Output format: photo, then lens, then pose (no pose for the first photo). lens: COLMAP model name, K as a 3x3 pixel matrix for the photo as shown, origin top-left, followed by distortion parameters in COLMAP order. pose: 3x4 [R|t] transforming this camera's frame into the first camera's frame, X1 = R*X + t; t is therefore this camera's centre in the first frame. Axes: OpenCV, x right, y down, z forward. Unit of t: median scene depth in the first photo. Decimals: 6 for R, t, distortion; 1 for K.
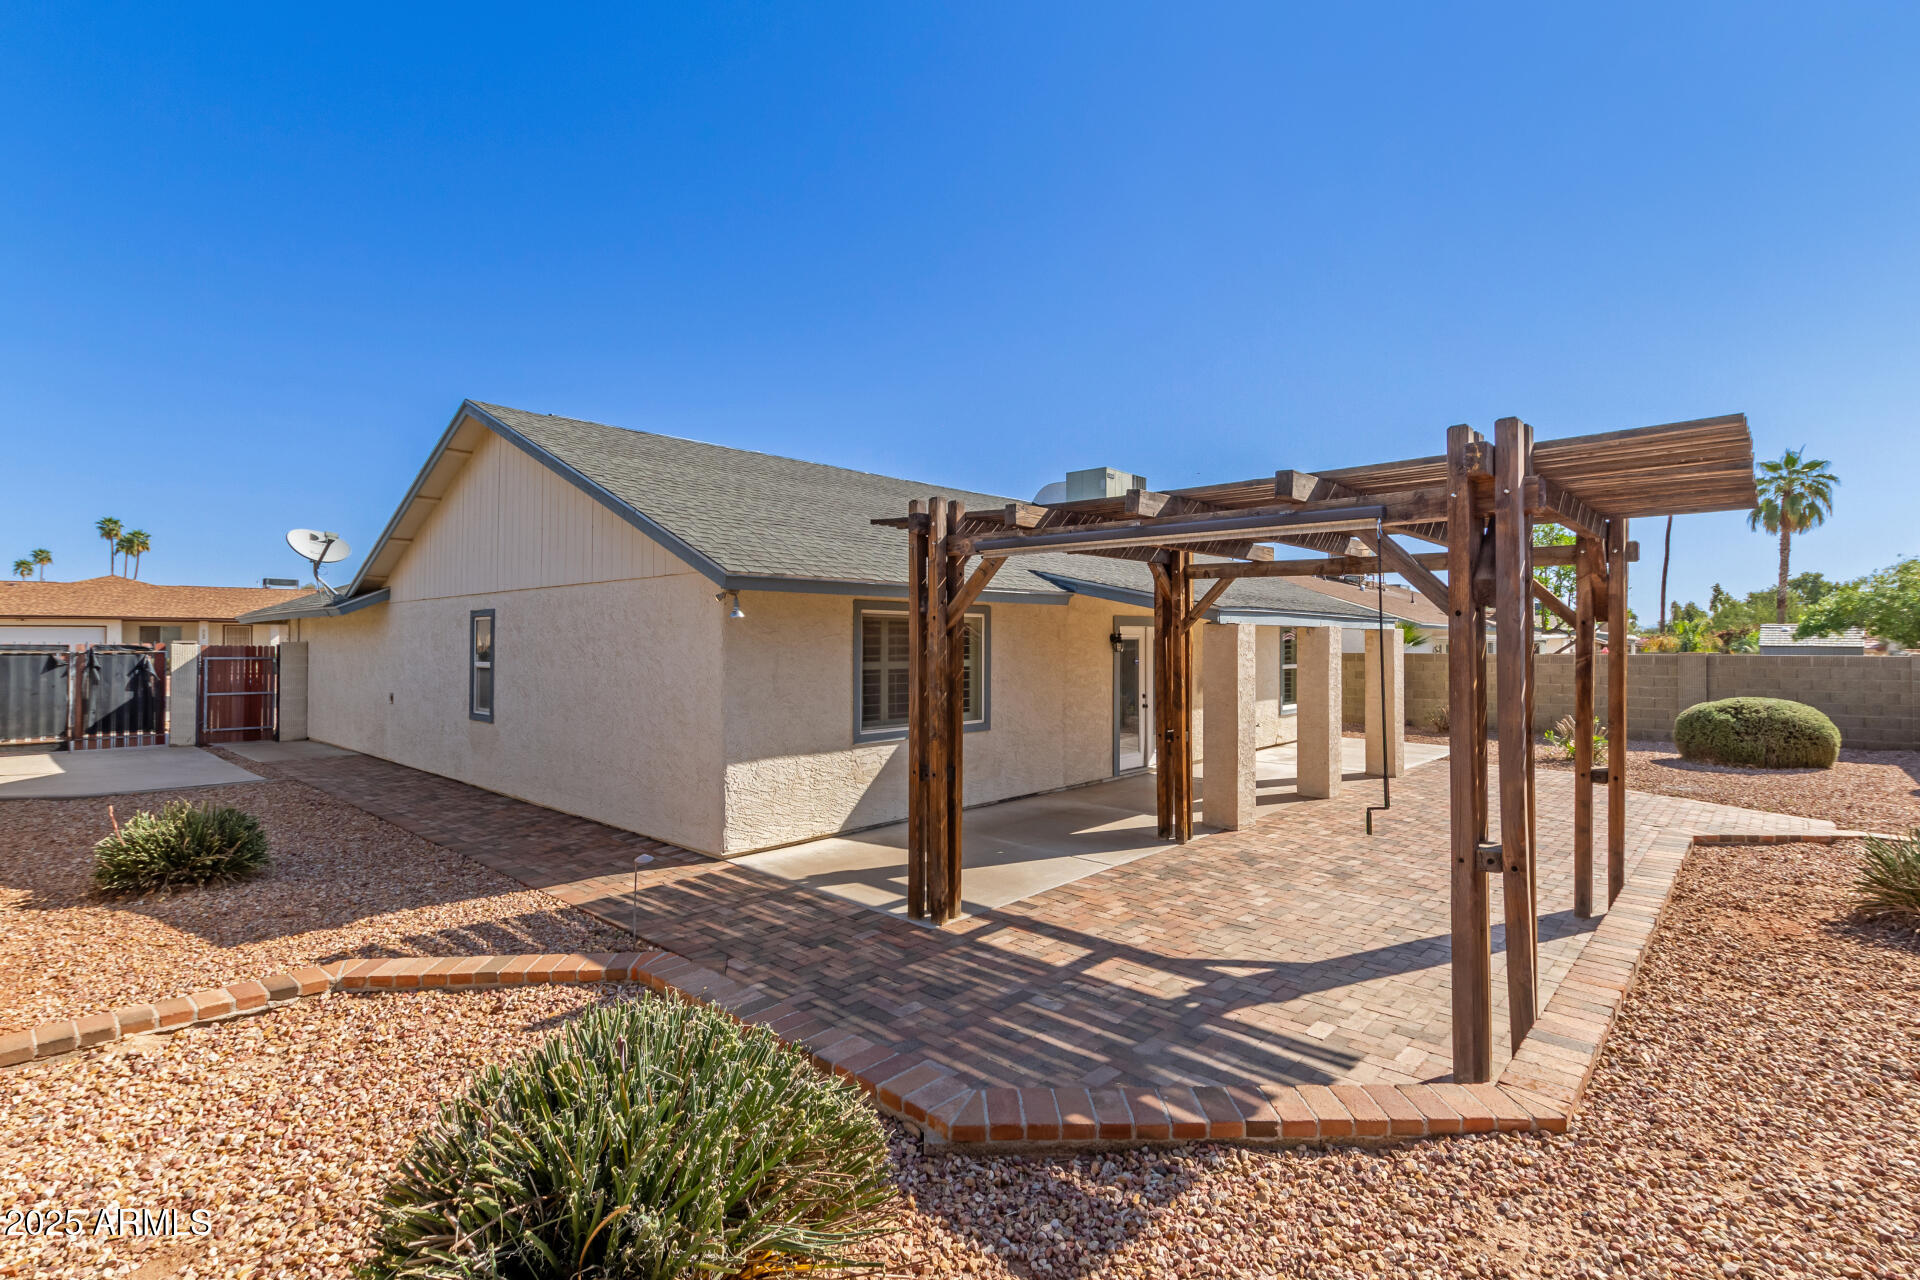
lens RADIAL K [[899.1, 0, 955.5], [0, 899.1, 637.6], [0, 0, 1]] dist [0.009819, -0.000516]
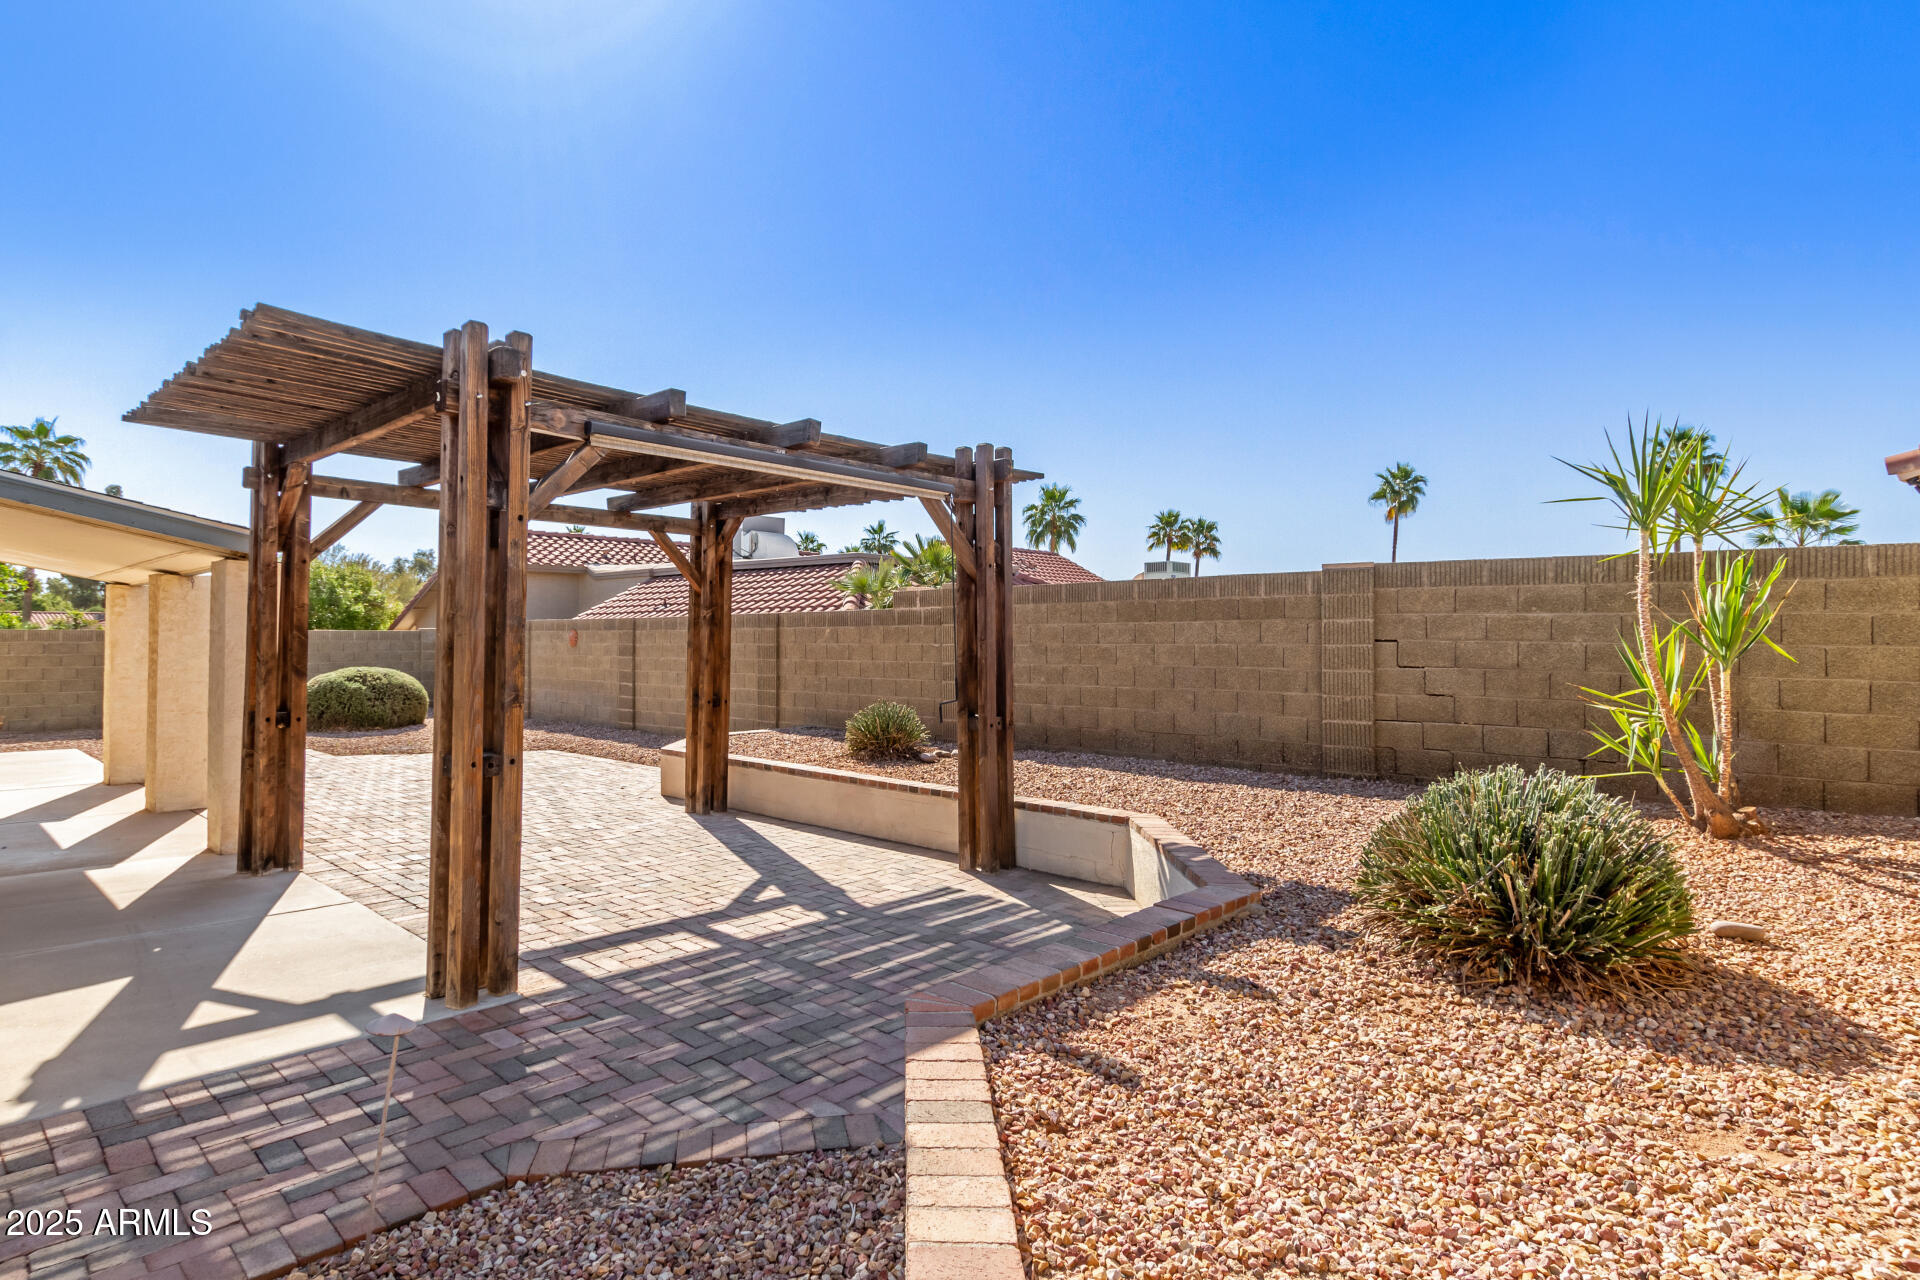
lens RADIAL K [[990.7, 0, 955.9], [0, 990.7, 633.8], [0, 0, 1]] dist [0.006511, -0.000111]
pose [[-0.003267, 0.005388, 0.999980, -0.816911], [-0.008931, 0.999945, -0.005417, 0.069128], [-0.999955, -0.008949, -0.003219, 0.766026]]
